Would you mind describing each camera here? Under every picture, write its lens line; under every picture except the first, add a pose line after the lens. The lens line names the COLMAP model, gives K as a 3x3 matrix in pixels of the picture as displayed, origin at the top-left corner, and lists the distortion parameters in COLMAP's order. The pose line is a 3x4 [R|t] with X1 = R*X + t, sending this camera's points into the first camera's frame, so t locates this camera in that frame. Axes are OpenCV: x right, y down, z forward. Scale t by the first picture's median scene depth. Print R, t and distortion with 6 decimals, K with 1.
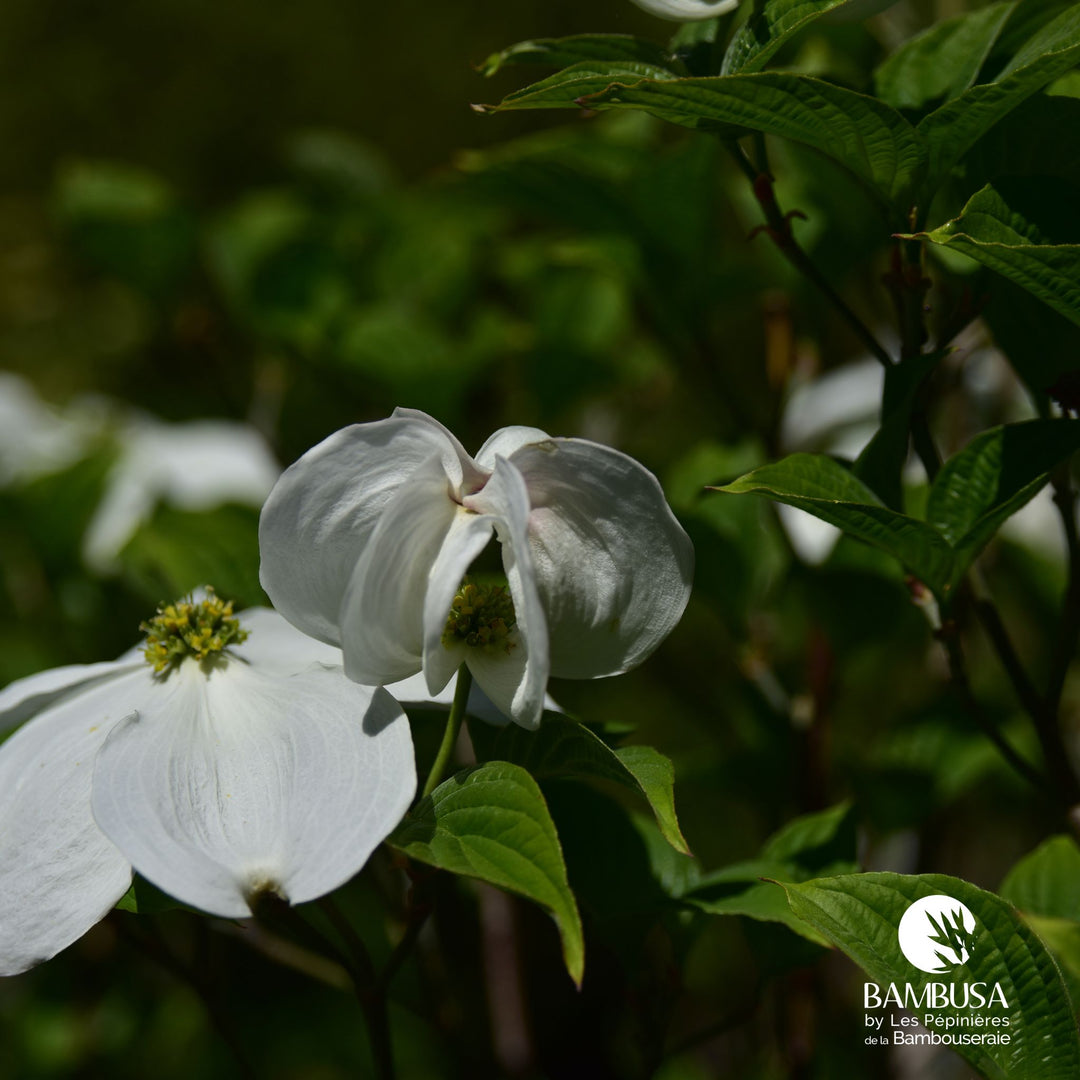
lens RADIAL K [[3293.7, 0, 540.0], [0, 3293.7, 540.0], [0, 0, 1]] dist [0.031496, -2.849898]
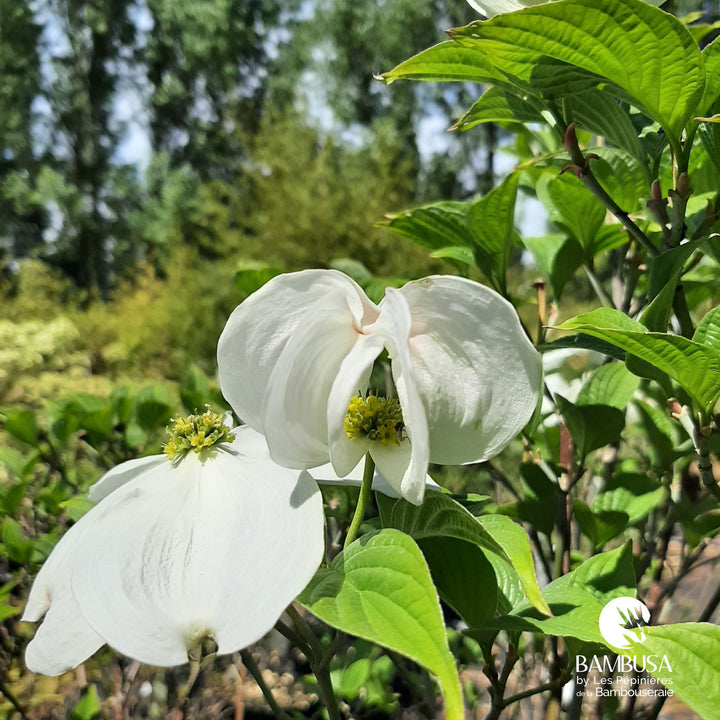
lens RADIAL K [[759.2, 0, 360.0], [0, 759.2, 360.0], [0, 0, 1]] dist [0.198646, -0.429137]
pose [[0.996020, -0.010734, -0.088486, 0.002478], [0.002143, 0.995319, -0.096618, 0.030022], [0.089109, 0.096044, 0.991380, 0.693278]]
